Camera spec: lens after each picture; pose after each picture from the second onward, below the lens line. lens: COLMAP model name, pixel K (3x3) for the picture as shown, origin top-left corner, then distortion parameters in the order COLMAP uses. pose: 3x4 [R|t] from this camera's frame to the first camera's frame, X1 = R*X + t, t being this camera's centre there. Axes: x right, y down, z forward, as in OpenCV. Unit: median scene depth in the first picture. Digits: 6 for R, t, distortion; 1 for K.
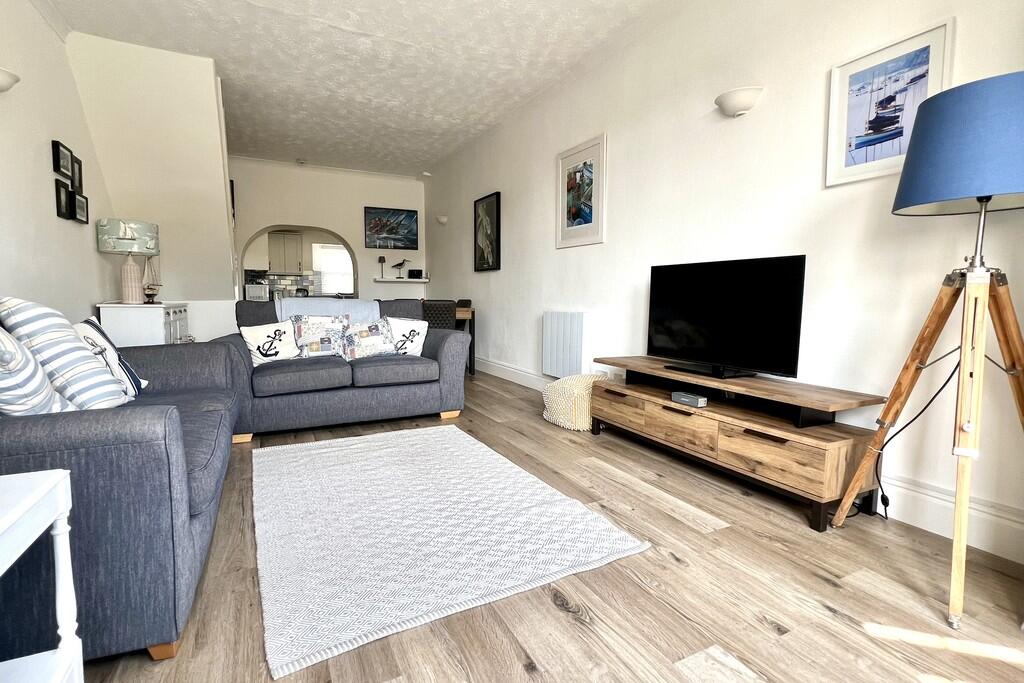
lens RADIAL K [[486.8, 0, 512.0], [0, 486.8, 341.5], [0, 0, 1]] dist [-0.000096, 0.000087]
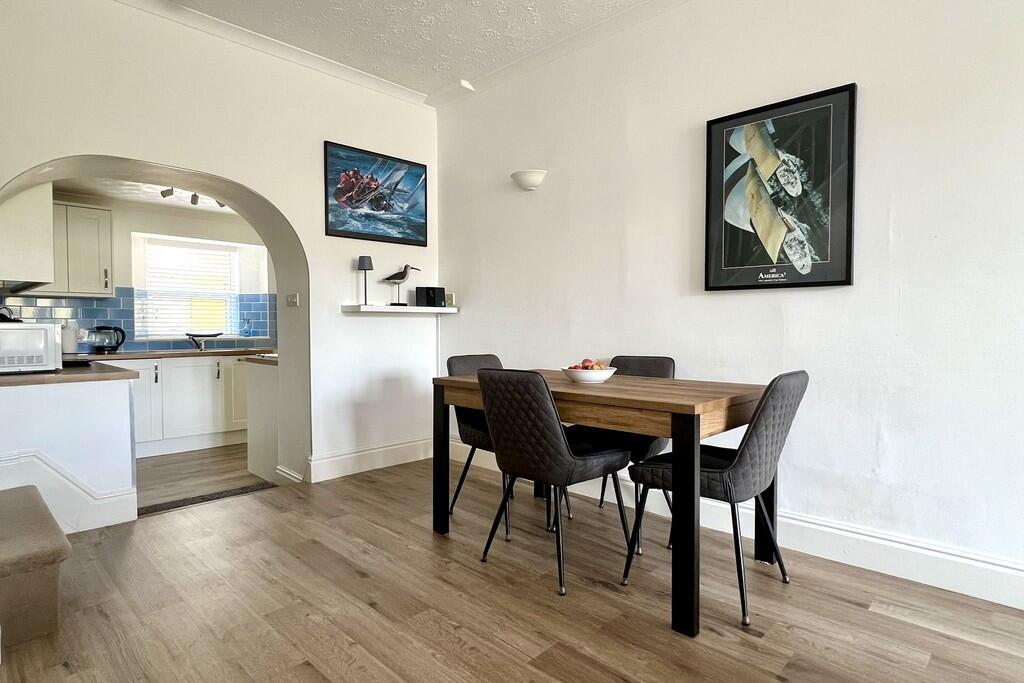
lens RADIAL K [[555.5, 0, 512.0], [0, 555.5, 341.5], [0, 0, 1]] dist [0.001318, -0.000393]
pose [[0.945531, -0.018441, 0.325008, -0.300128], [0.039311, 0.997556, -0.057764, -0.062238], [-0.323148, 0.067395, 0.943945, 0.477235]]
